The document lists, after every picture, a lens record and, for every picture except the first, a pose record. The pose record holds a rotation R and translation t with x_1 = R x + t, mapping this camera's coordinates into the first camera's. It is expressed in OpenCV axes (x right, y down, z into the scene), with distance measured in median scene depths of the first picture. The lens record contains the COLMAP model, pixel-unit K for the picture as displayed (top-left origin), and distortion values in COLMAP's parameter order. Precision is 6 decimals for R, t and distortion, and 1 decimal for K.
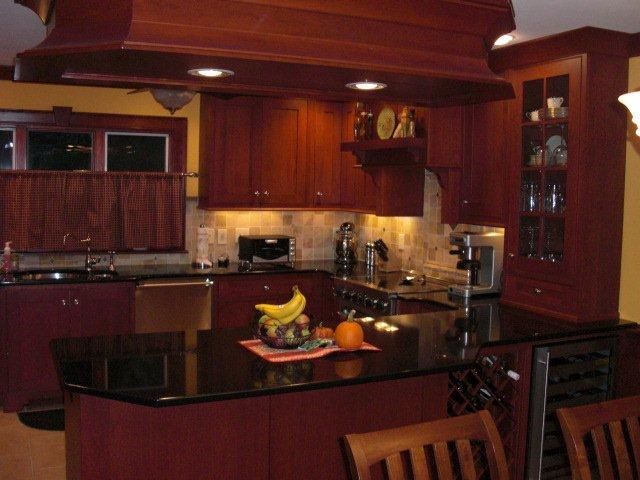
lens RADIAL K [[693.4, 0, 319.0], [0, 693.4, 240.1], [0, 0, 1]] dist [-0.112869, 0.000000]
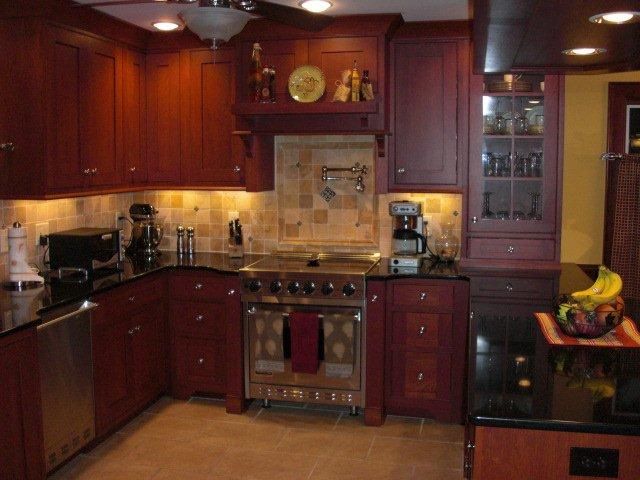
lens RADIAL K [[693.4, 0, 318.7], [0, 693.4, 238.5], [0, 0, 1]] dist [-0.112869, 0.000000]
pose [[0.605448, -0.107376, 0.788608, -0.508804], [0.080245, 0.994044, 0.073741, -0.031819], [-0.791829, 0.018636, 0.610458, 0.387991]]
